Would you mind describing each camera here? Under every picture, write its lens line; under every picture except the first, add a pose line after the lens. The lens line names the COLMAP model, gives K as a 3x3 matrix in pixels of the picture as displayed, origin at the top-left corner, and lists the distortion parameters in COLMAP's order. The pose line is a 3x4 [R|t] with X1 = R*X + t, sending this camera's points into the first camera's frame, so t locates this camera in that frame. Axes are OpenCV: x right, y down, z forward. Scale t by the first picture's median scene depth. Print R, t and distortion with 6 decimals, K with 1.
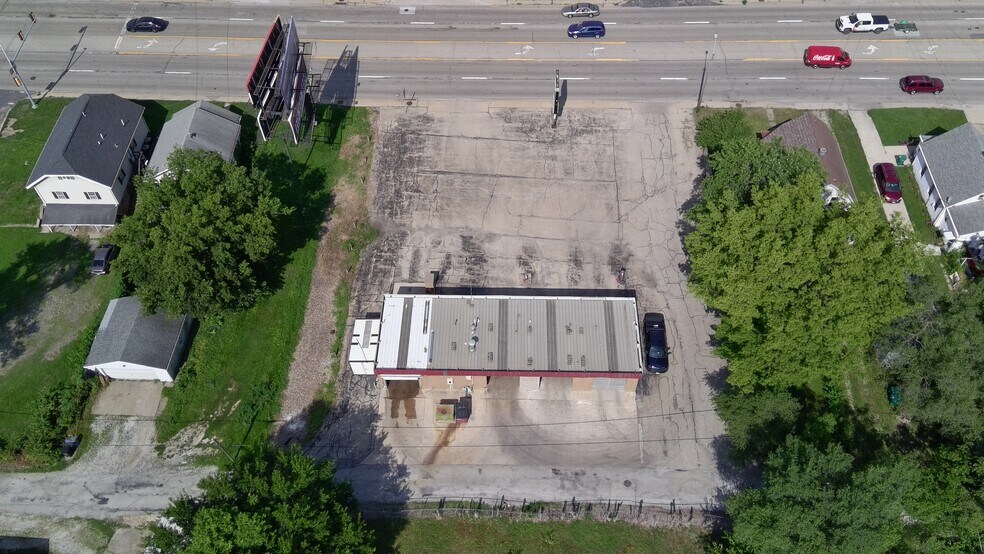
lens RADIAL K [[814.3, 0, 493.8], [0, 814.3, 268.2], [0, 0, 1]] dist [0.133361, -0.209087]
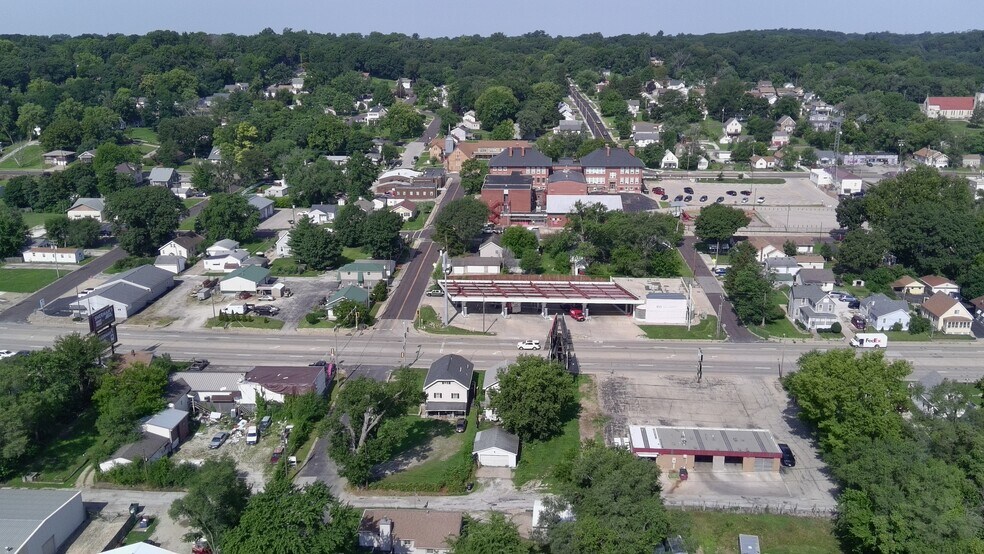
lens RADIAL K [[814.3, 0, 493.8], [0, 814.3, 268.2], [0, 0, 1]] dist [0.133361, -0.209087]
pose [[0.999145, 0.013168, -0.039199, -0.378047], [-0.033979, 0.801657, -0.596818, 0.879925], [0.023565, 0.597640, 0.801418, -0.716755]]
